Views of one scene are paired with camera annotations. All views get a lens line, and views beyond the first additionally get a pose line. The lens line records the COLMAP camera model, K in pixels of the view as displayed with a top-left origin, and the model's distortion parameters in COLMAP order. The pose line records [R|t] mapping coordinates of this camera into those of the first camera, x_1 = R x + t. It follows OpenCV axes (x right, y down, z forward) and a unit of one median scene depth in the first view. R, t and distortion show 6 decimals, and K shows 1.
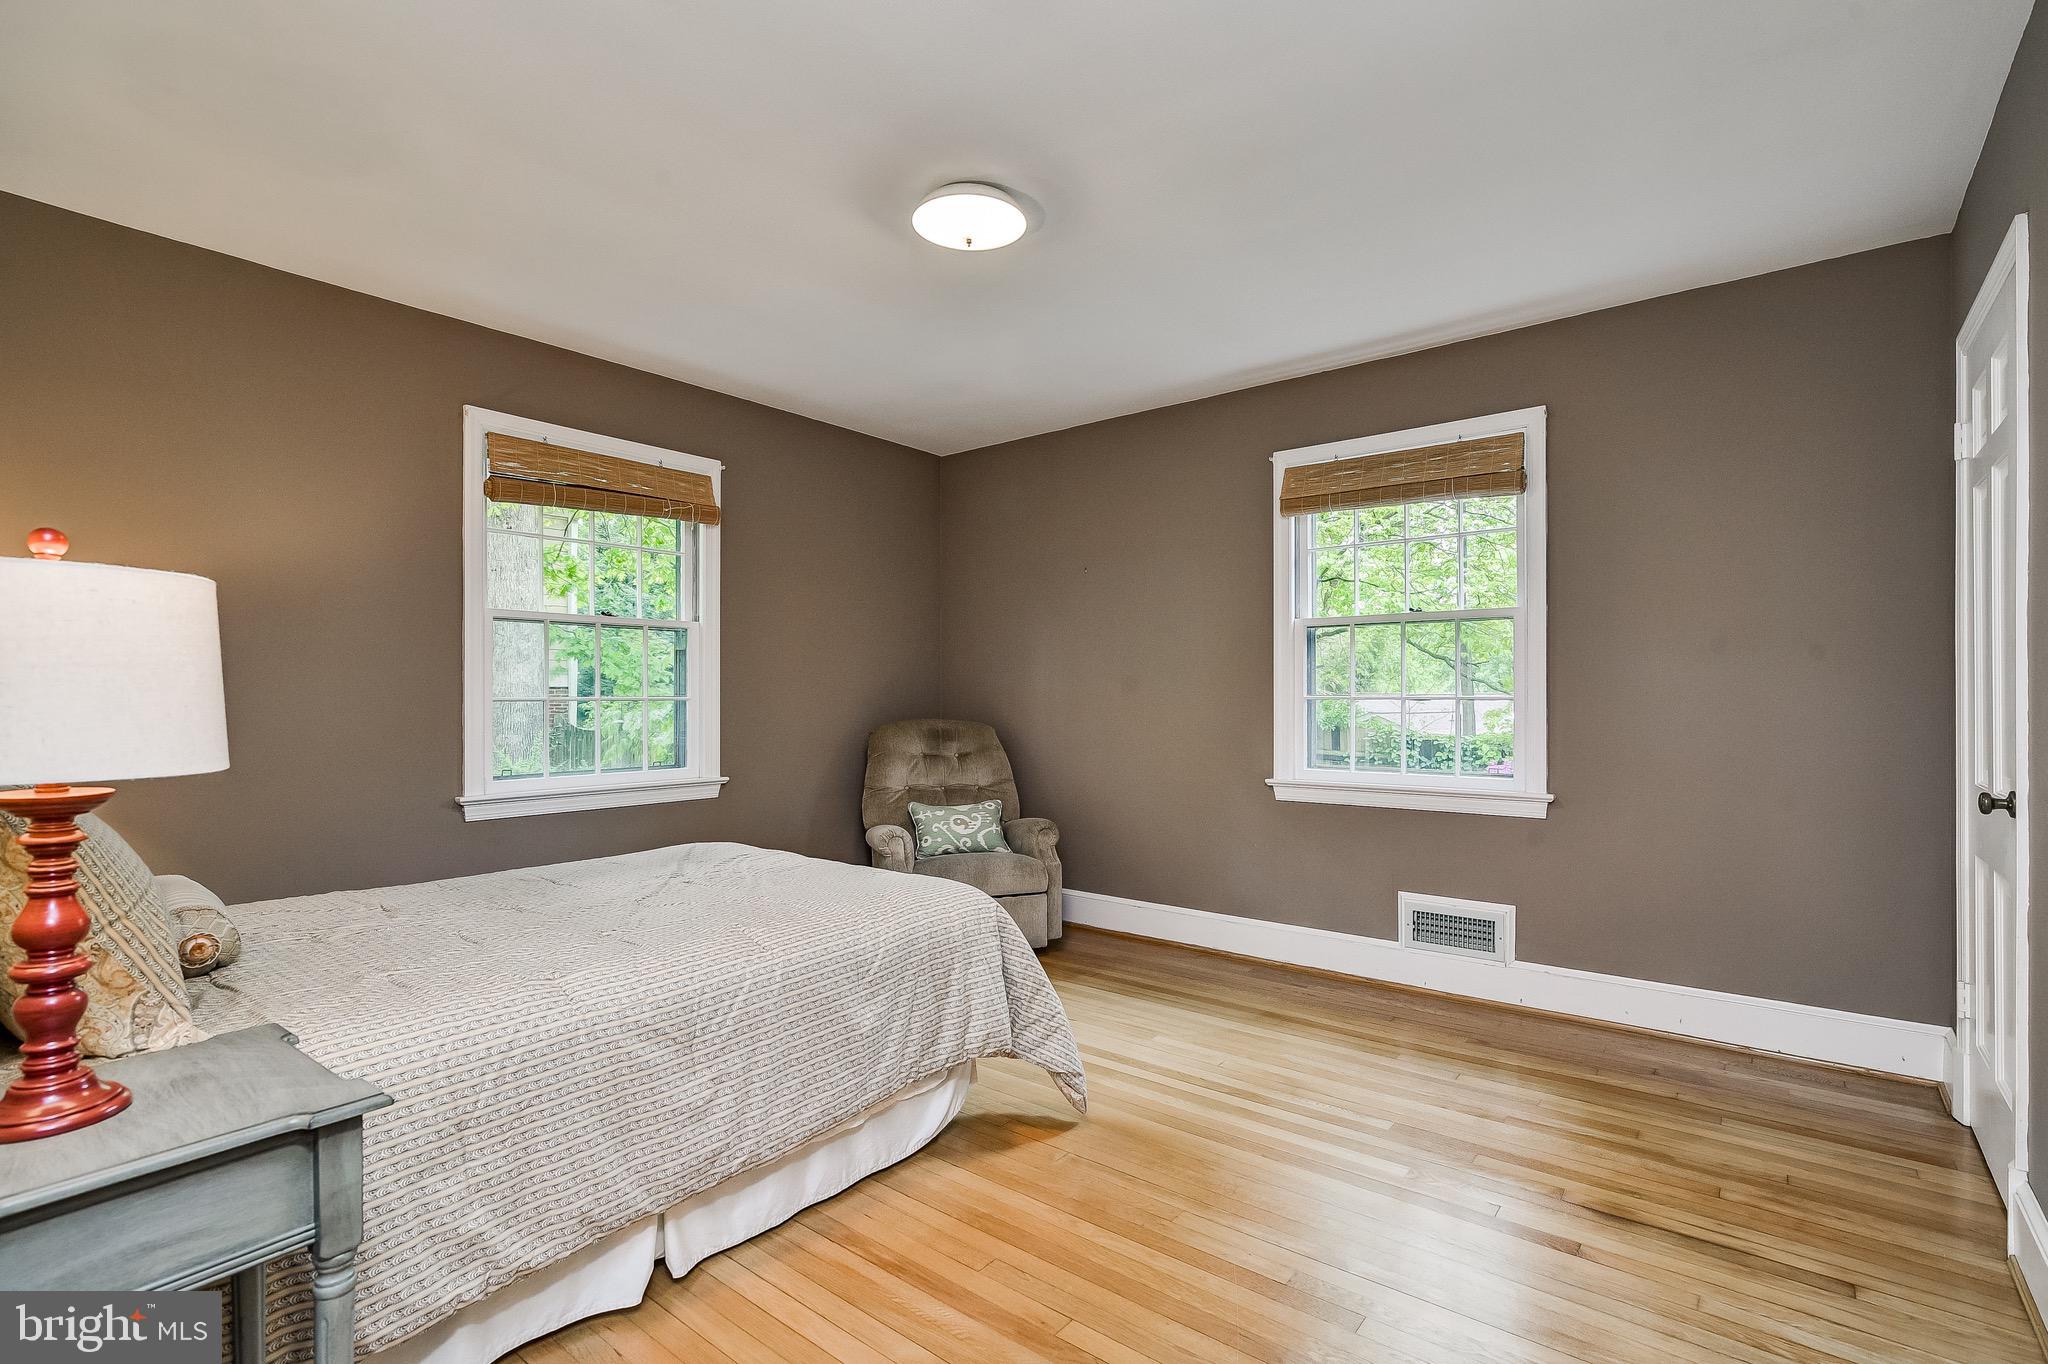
lens RADIAL K [[959.8, 0, 1029.0], [0, 959.8, 695.9], [0, 0, 1]] dist [-0.009734, -0.000191]
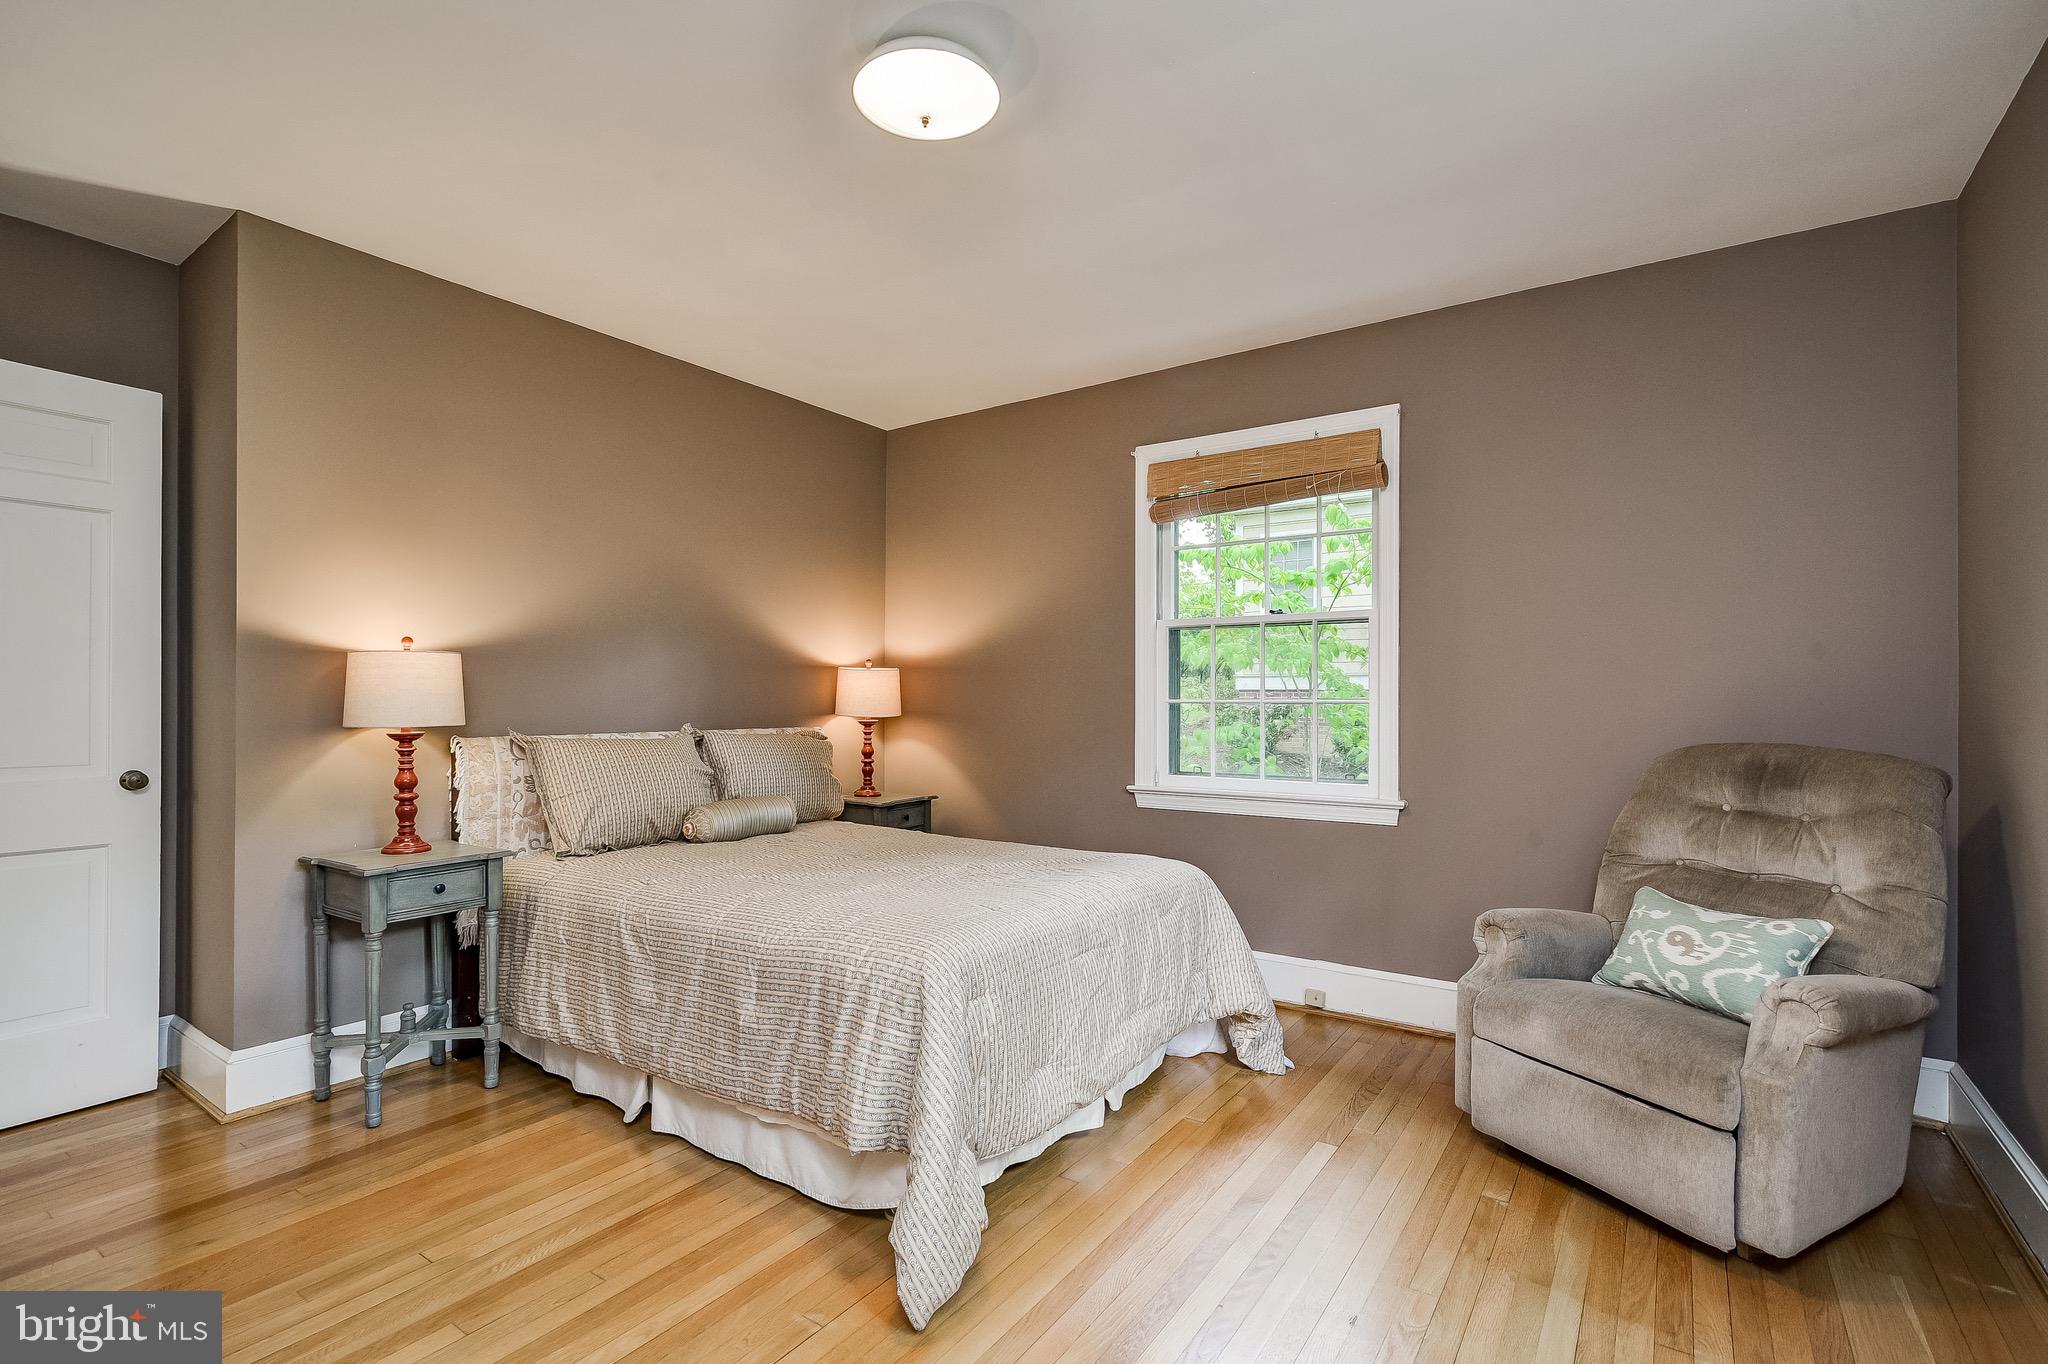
lens RADIAL K [[959.8, 0, 1029.0], [0, 959.8, 695.9], [0, 0, 1]] dist [-0.009734, -0.000191]
pose [[0.056162, -0.002754, -0.998418, 0.728096], [-0.001825, 0.999994, -0.002861, 0.000597], [0.998420, 0.001983, 0.056156, 1.044581]]
